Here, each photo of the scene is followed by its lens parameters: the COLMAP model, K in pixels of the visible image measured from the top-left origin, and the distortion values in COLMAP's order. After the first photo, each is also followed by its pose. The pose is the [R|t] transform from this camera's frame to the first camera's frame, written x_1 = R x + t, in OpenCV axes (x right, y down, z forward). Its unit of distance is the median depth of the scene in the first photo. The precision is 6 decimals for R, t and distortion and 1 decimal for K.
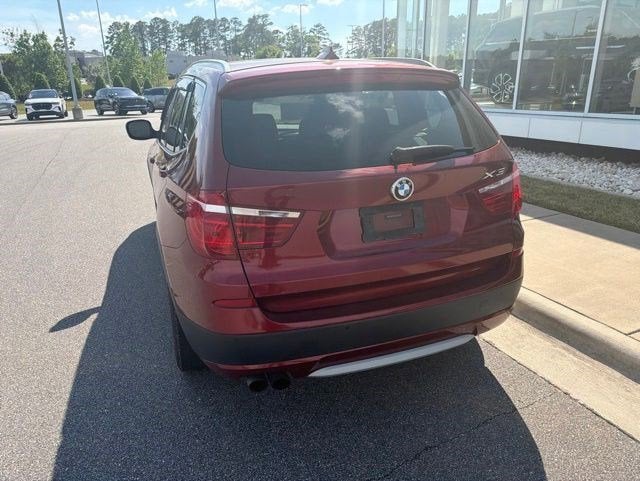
lens RADIAL K [[454.5, 0, 315.3], [0, 454.5, 243.4], [0, 0, 1]] dist [0.030394, -0.033651]
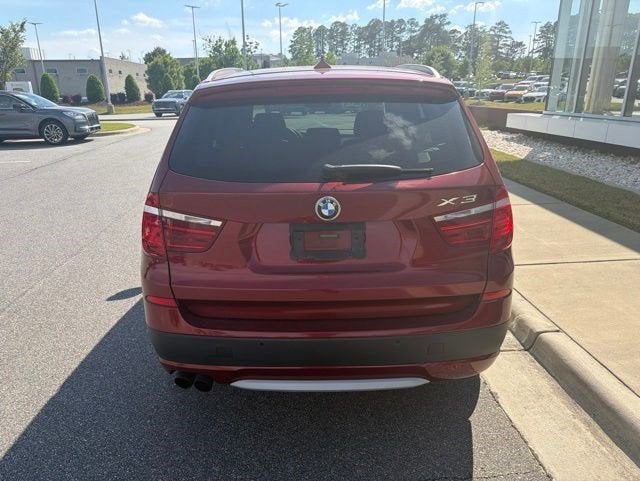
lens RADIAL K [[454.5, 0, 316.6], [0, 454.5, 244.4], [0, 0, 1]] dist [0.030394, -0.033651]
pose [[0.939046, 0.121453, -0.321623, 0.316352], [-0.121495, 0.992390, 0.020020, -0.041172], [0.321607, 0.020276, 0.946656, 0.072527]]
